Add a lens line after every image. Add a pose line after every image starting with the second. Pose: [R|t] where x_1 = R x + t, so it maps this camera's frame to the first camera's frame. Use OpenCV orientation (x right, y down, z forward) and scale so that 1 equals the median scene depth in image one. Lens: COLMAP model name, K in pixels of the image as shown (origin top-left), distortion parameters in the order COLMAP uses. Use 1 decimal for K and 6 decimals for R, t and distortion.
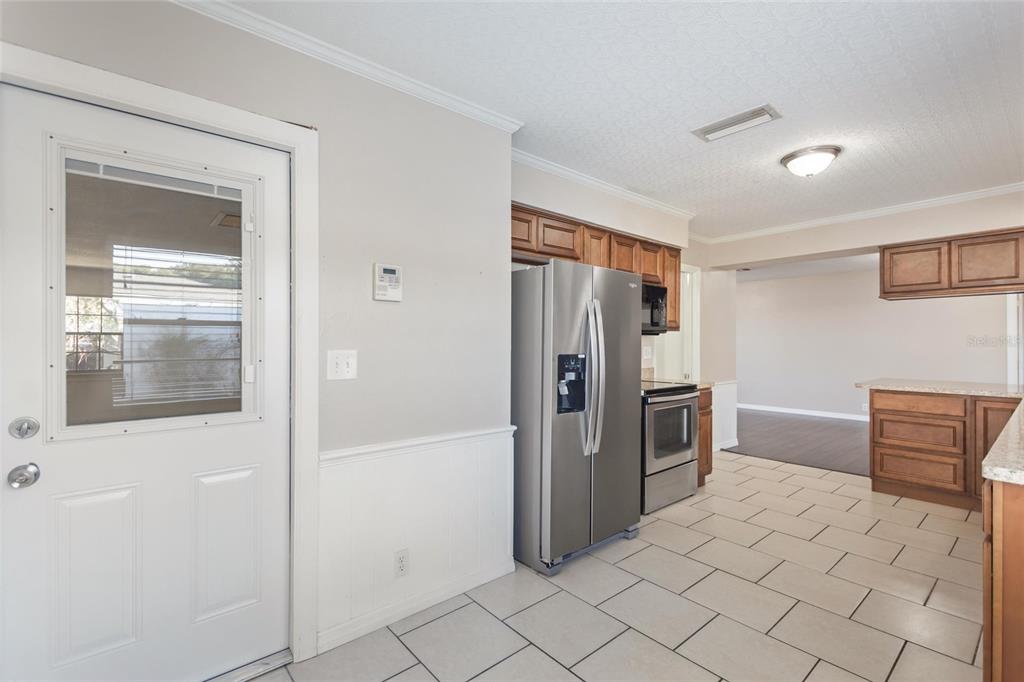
lens RADIAL K [[462.6, 0, 512.0], [0, 462.6, 341.0], [0, 0, 1]] dist [0.002008, 0.000108]
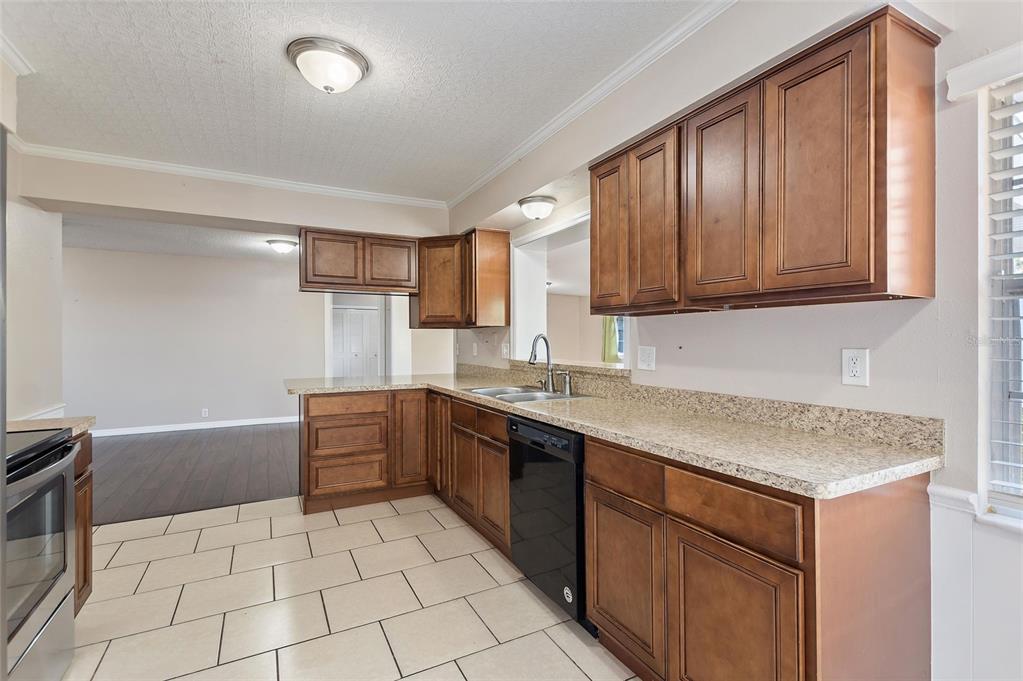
lens RADIAL K [[462.2, 0, 511.5], [0, 462.2, 340.5], [0, 0, 1]] dist [0.002008, 0.000108]
pose [[0.217355, -0.005408, 0.976078, 0.039610], [-0.002309, 0.999979, 0.006055, 0.000276], [-0.976090, -0.003570, 0.217338, 0.469368]]
